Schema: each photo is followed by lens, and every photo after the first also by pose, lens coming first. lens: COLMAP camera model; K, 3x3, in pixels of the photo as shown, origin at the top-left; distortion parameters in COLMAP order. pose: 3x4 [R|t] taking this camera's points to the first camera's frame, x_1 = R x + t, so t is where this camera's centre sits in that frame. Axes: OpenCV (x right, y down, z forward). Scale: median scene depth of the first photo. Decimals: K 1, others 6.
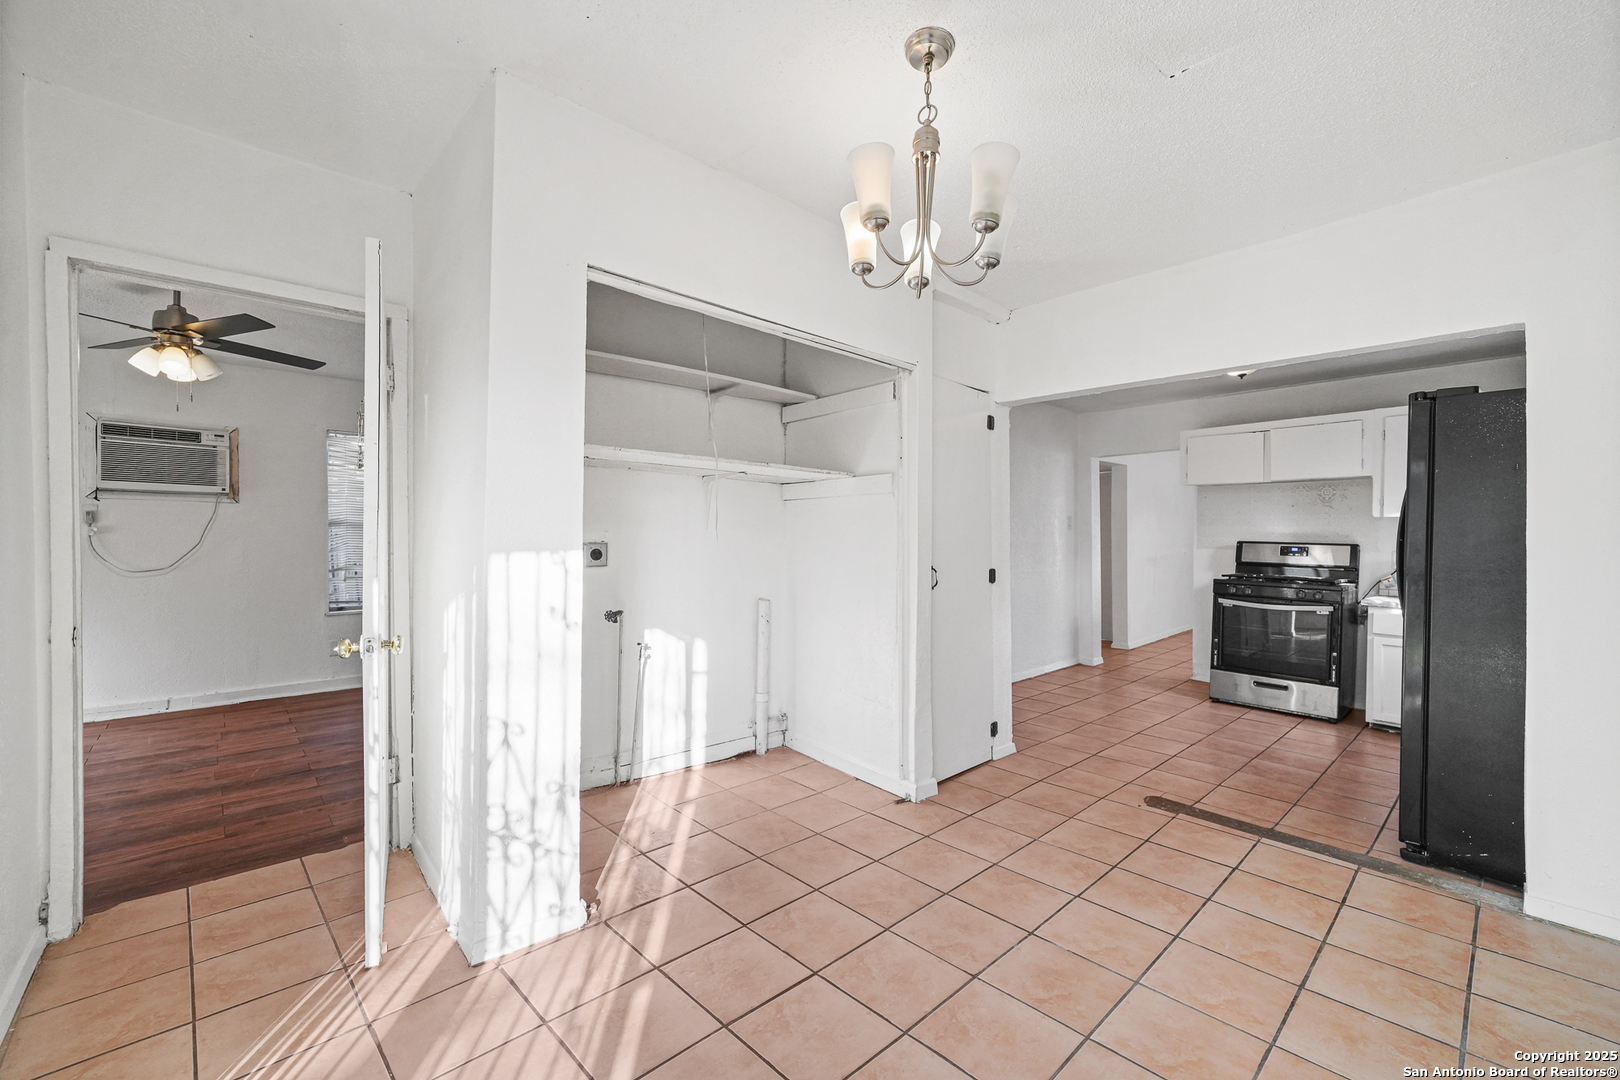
lens RADIAL K [[677.6, 0, 816.9], [0, 677.6, 545.7], [0, 0, 1]] dist [0.003566, 0.001522]
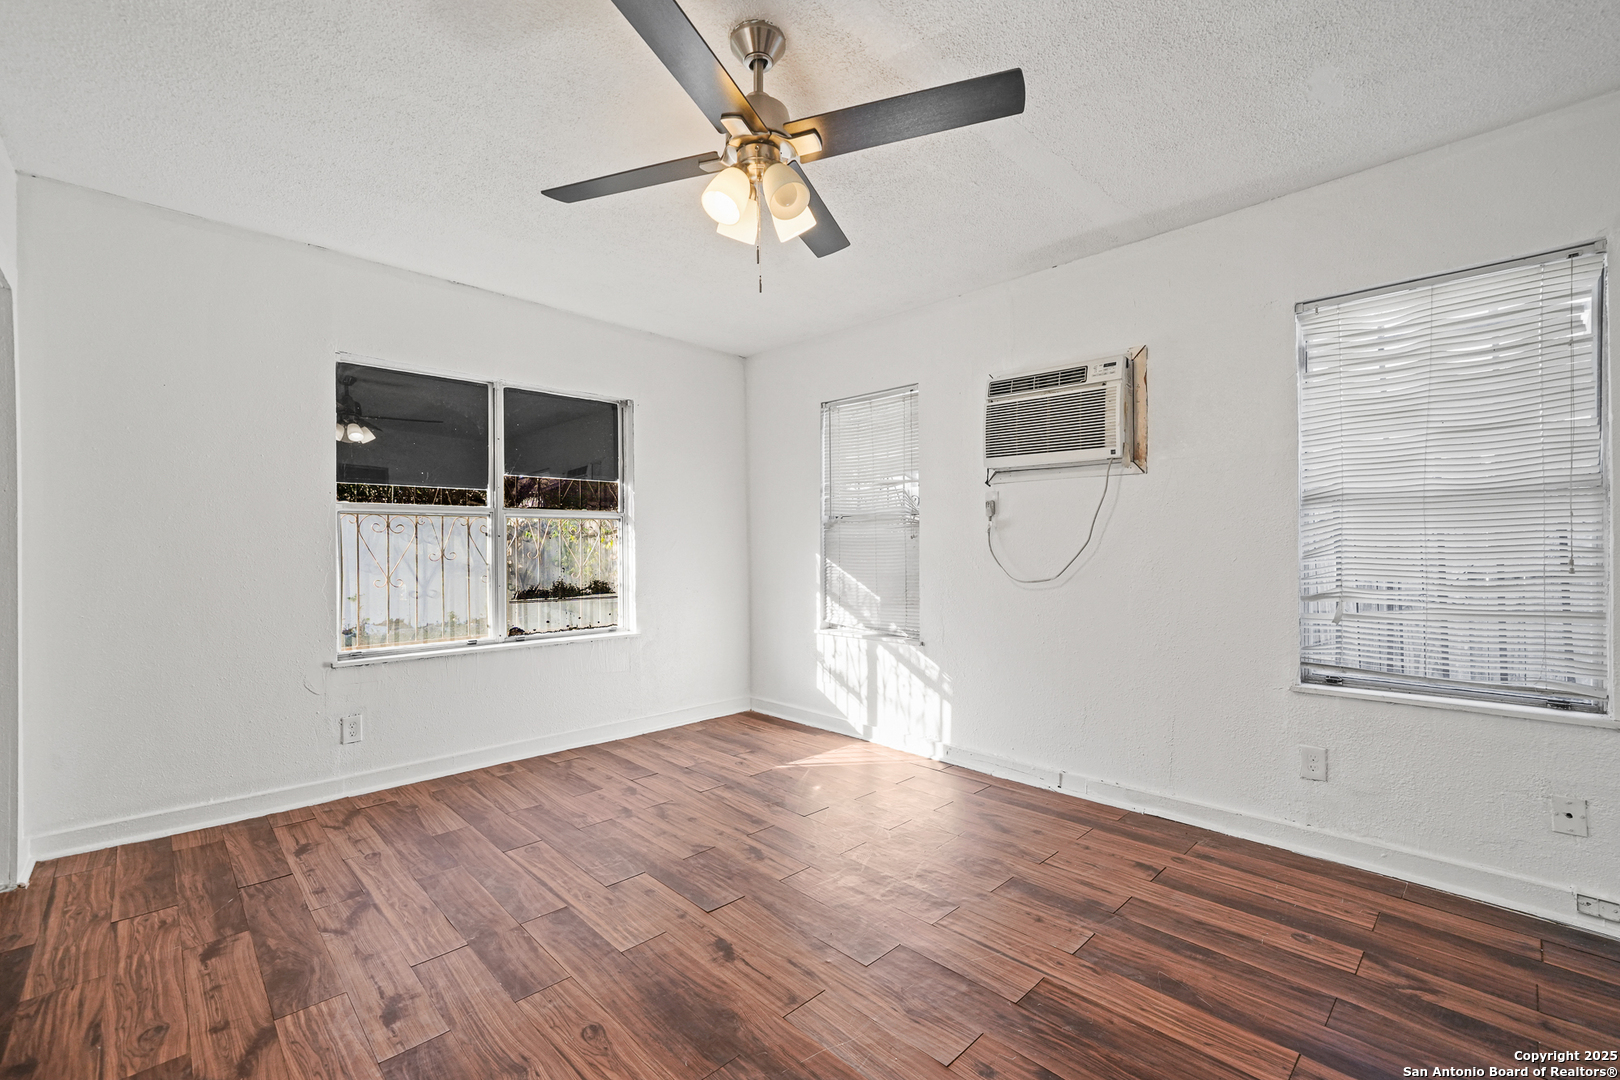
lens RADIAL K [[677.6, 0, 816.6], [0, 677.6, 545.3], [0, 0, 1]] dist [0.003566, 0.001522]
pose [[0.028057, -0.002407, -0.999603, -0.281376], [-0.003469, 0.999991, -0.002506, 0.002512], [0.999600, 0.003538, 0.028048, 0.723600]]
